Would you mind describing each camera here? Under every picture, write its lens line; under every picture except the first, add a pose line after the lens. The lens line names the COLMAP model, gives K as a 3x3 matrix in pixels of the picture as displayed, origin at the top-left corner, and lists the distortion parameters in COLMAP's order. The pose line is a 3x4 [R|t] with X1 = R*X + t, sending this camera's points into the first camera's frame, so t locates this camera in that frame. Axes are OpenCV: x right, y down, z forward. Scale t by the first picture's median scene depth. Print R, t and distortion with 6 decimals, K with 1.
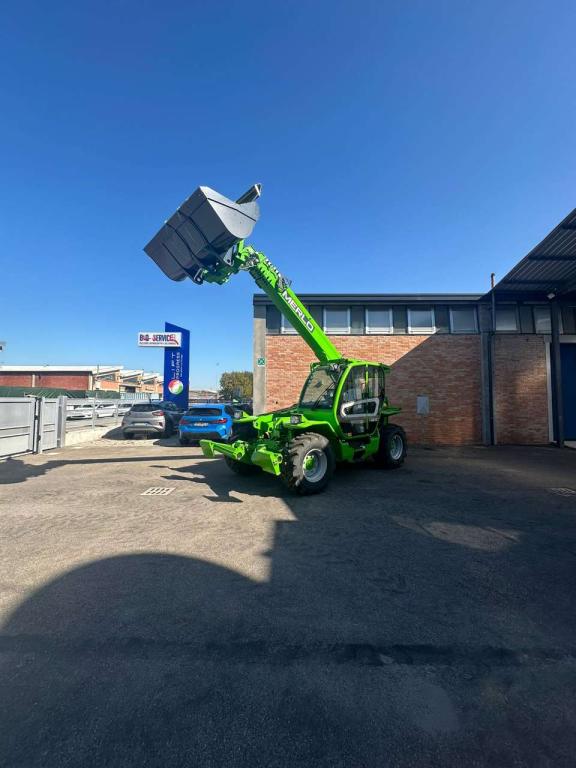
lens RADIAL K [[306.9, 0, 289.6], [0, 306.9, 385.5], [0, 0, 1]] dist [0.000348, -0.000308]
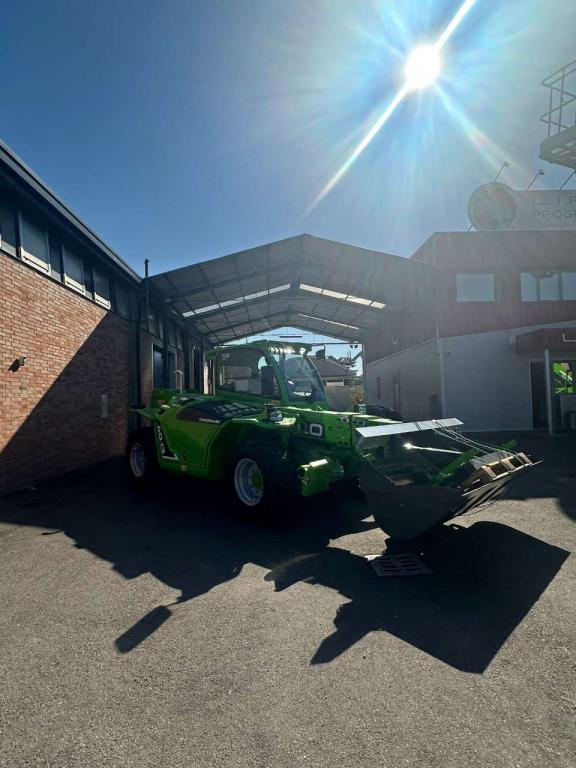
lens RADIAL K [[414.5, 0, 287.4], [0, 414.5, 387.7], [0, 0, 1]] dist [0.002761, 0.000403]
pose [[-0.050974, 0.030367, 0.998238, -0.912120], [-0.023276, 0.999230, -0.031586, 0.068949], [-0.998429, -0.024845, -0.050228, 1.008518]]
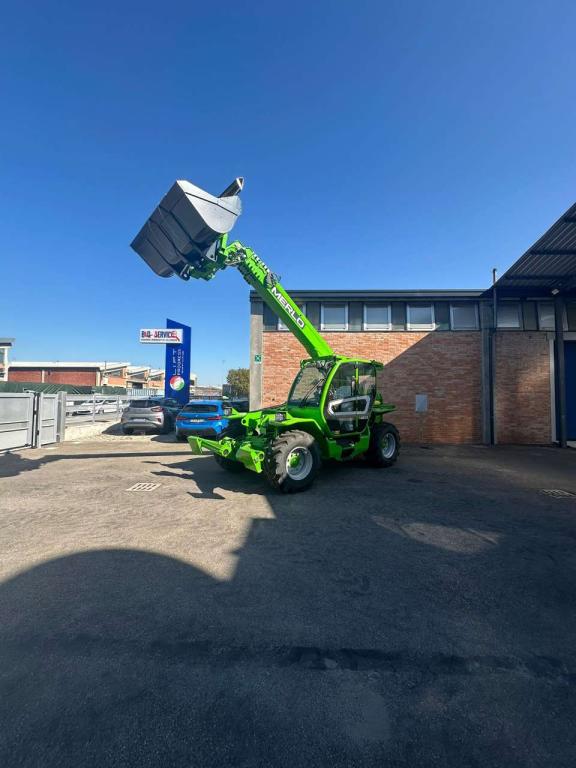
lens RADIAL K [[306.9, 0, 289.6], [0, 306.9, 385.2], [0, 0, 1]] dist [0.000348, -0.000308]
pose [[0.999666, 0.005681, -0.025219, 0.058664], [-0.005458, 0.999946, 0.008870, -0.000095], [0.025268, -0.008729, 0.999643, 0.008491]]
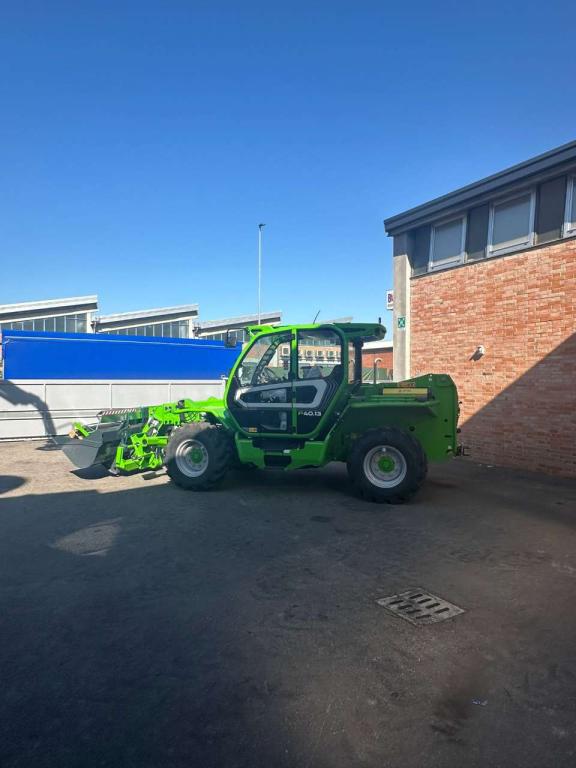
lens RADIAL K [[505.0, 0, 288.6], [0, 505.0, 388.6], [0, 0, 1]] dist [-0.003448, 0.003139]
pose [[0.493783, 0.013353, -0.869482, 1.155561], [0.040401, 0.998450, 0.038278, 0.016459], [0.868646, -0.054029, 0.492479, 0.433219]]
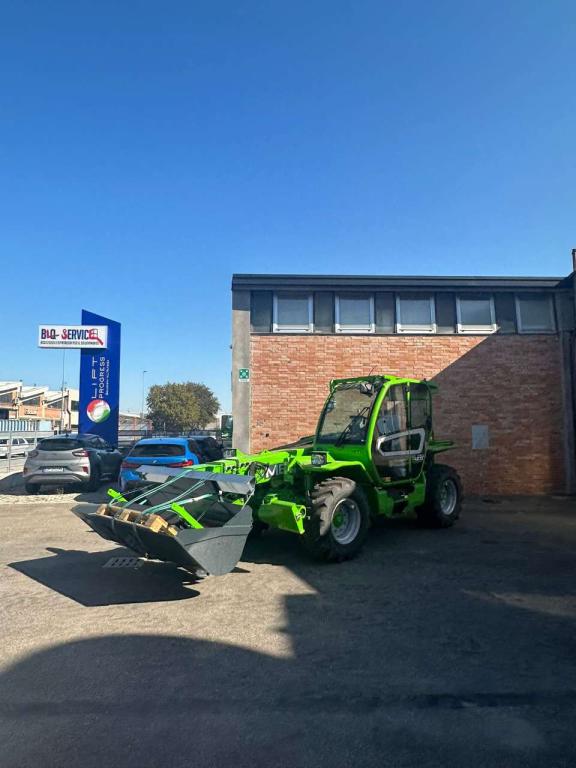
lens RADIAL K [[505.0, 0, 286.8], [0, 505.0, 386.4], [0, 0, 1]] dist [-0.003448, 0.003139]
pose [[0.998367, -0.001435, 0.057114, -0.100347], [0.003570, 0.999298, -0.037289, -0.015178], [-0.057020, 0.037432, 0.997671, -0.170720]]
